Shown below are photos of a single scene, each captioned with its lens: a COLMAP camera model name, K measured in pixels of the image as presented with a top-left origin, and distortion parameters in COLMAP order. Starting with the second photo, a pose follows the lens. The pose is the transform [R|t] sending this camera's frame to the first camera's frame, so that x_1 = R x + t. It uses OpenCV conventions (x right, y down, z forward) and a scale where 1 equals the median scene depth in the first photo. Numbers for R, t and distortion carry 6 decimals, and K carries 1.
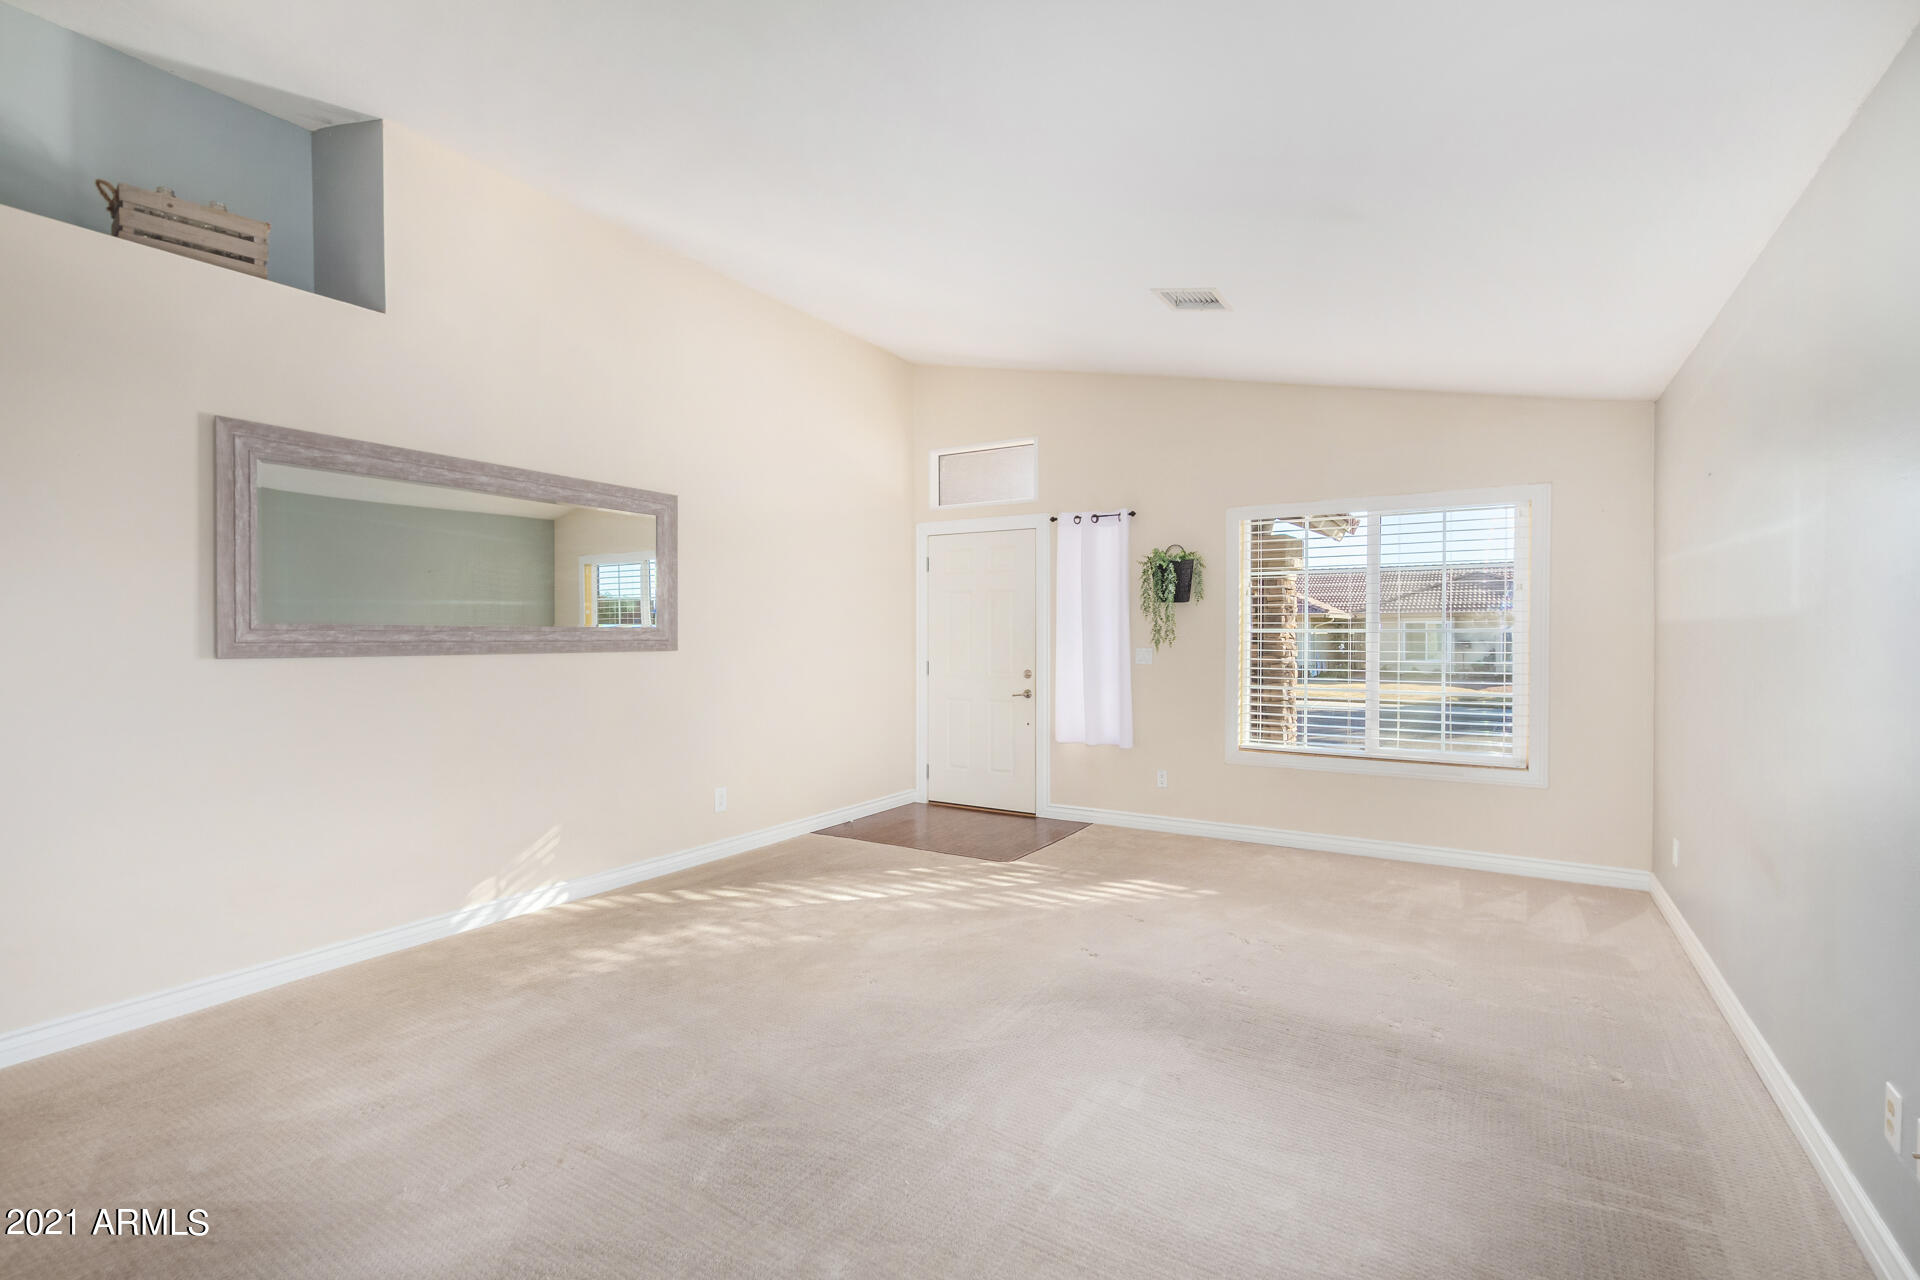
lens RADIAL K [[880.2, 0, 957.7], [0, 880.2, 644.6], [0, 0, 1]] dist [0.004424, -0.002951]
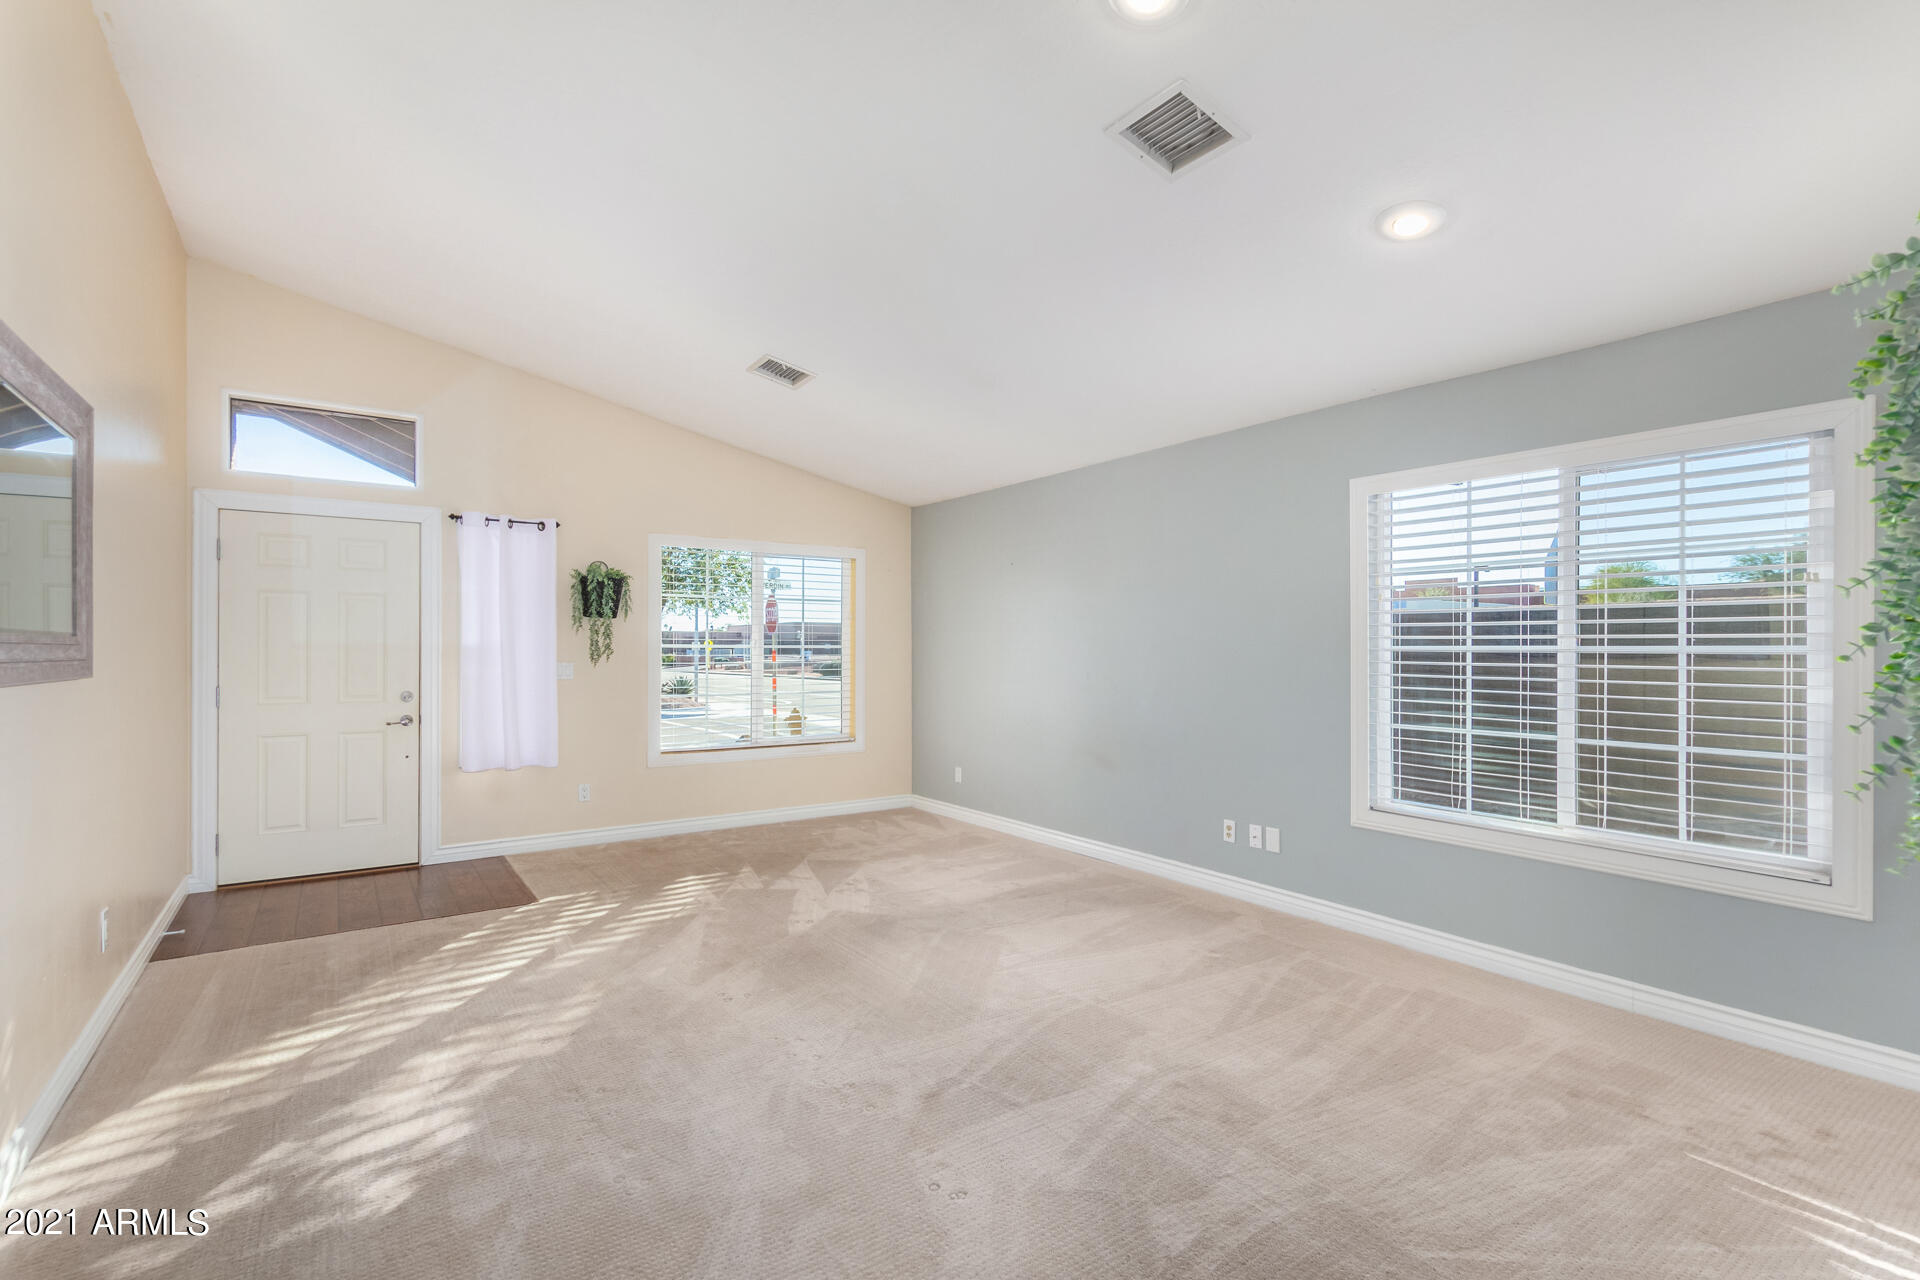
lens RADIAL K [[880.2, 0, 951.7], [0, 880.2, 650.1], [0, 0, 1]] dist [0.004424, -0.002951]
pose [[0.399411, -0.003197, 0.916766, -0.671197], [0.013475, 0.999906, -0.002384, -0.002825], [-0.916673, 0.013306, 0.399417, 0.278720]]
